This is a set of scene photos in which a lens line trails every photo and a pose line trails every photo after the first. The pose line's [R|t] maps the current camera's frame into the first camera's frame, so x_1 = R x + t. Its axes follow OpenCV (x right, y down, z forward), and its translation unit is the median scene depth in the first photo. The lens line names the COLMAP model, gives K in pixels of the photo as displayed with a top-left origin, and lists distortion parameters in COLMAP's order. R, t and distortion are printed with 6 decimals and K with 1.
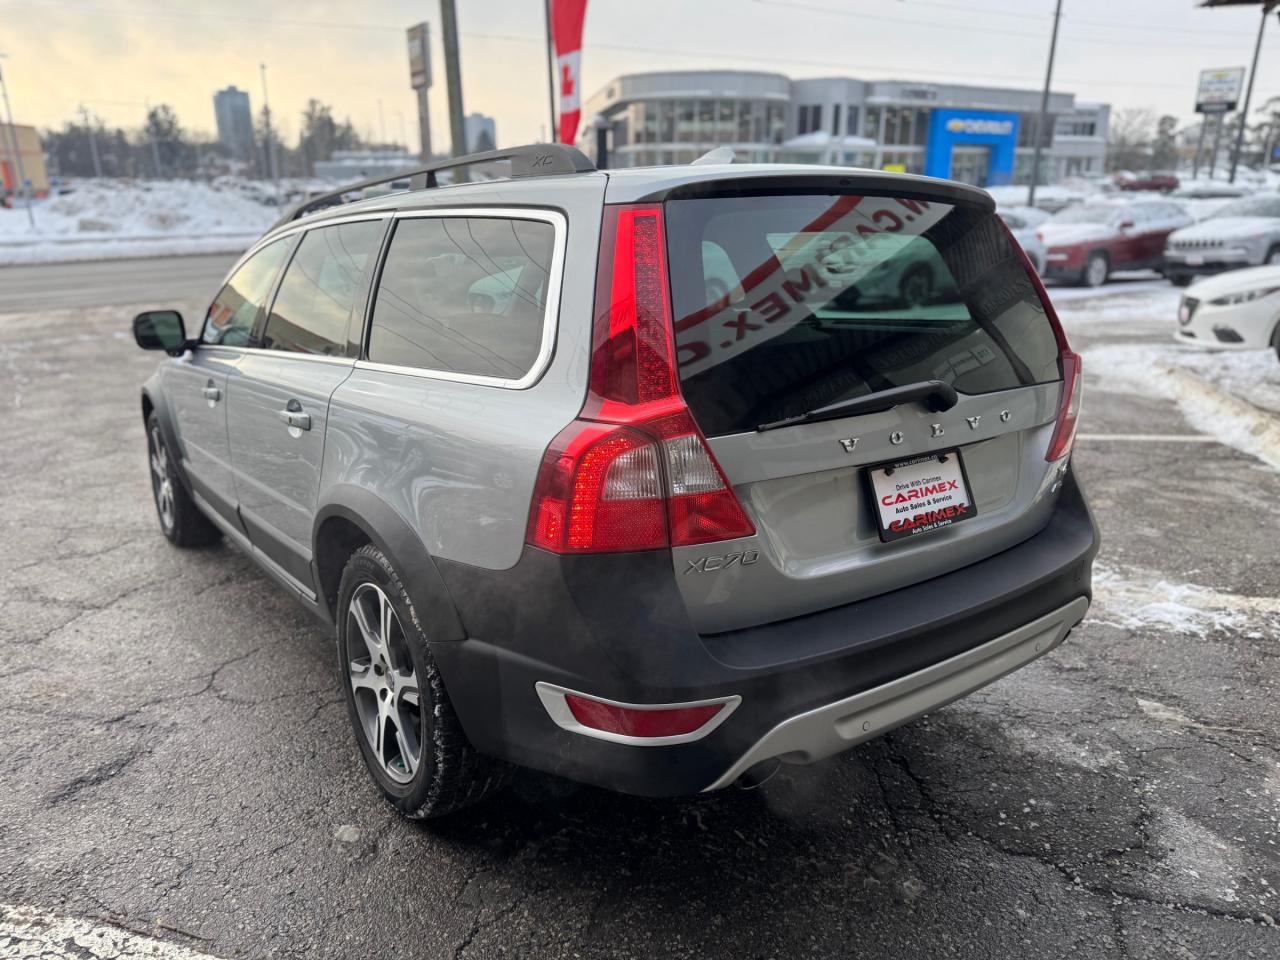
lens RADIAL K [[919.4, 0, 640.0], [0, 919.4, 480.0], [0, 0, 1]] dist [0.051901, -0.070793]
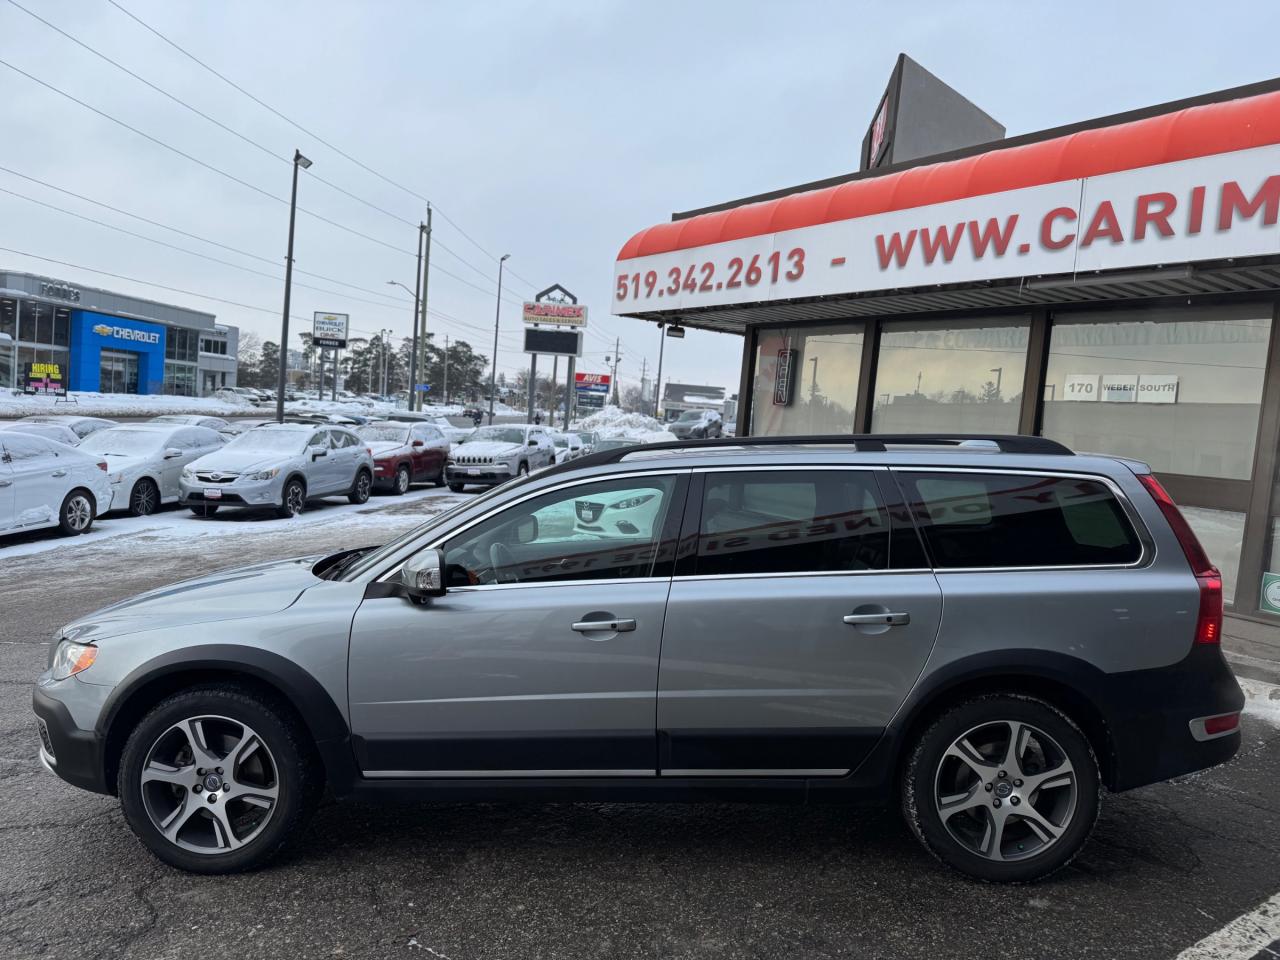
lens RADIAL K [[919.4, 0, 640.0], [0, 919.4, 480.0], [0, 0, 1]] dist [0.051901, -0.070793]
pose [[0.594004, -0.001406, 0.804461, -0.181257], [0.173187, 0.976774, -0.126172, -0.016829], [-0.785599, 0.214269, 0.580451, 0.054031]]
